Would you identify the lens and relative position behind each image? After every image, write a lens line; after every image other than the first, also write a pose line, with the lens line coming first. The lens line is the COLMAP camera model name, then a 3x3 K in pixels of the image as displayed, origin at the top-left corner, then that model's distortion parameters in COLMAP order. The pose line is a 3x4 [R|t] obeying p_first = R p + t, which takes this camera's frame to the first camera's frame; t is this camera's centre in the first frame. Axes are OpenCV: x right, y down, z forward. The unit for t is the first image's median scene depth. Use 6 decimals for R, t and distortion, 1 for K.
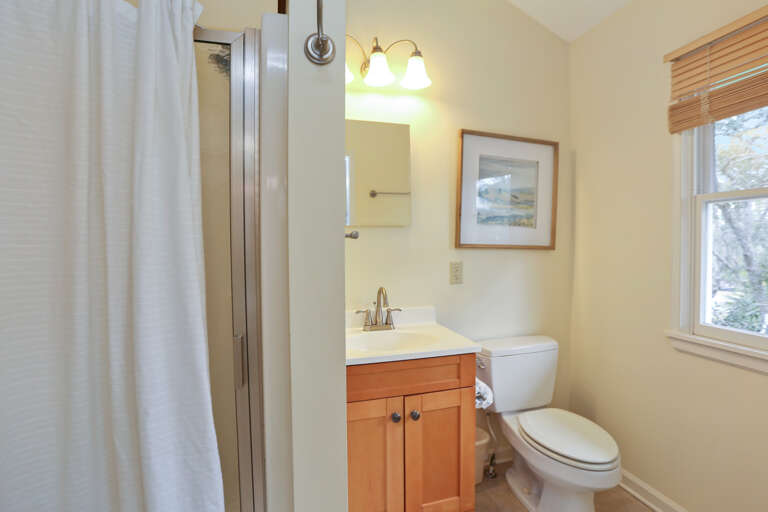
lens RADIAL K [[382.4, 0, 388.7], [0, 382.4, 255.1], [0, 0, 1]] dist [-0.040583, 0.000523]
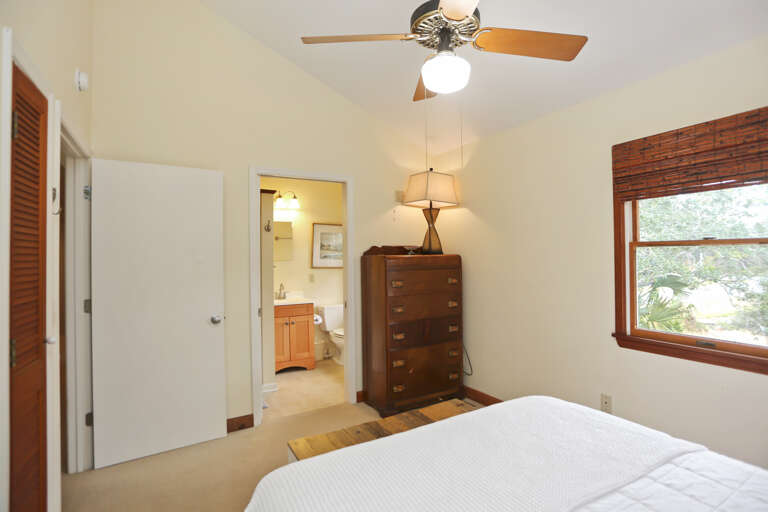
lens RADIAL K [[382.4, 0, 388.7], [0, 382.4, 255.1], [0, 0, 1]] dist [-0.040583, 0.000523]
pose [[0.966974, -0.004798, 0.254830, 0.026410], [0.012565, 0.999504, -0.028861, -0.029307], [-0.254565, 0.031110, 0.966555, -1.752260]]
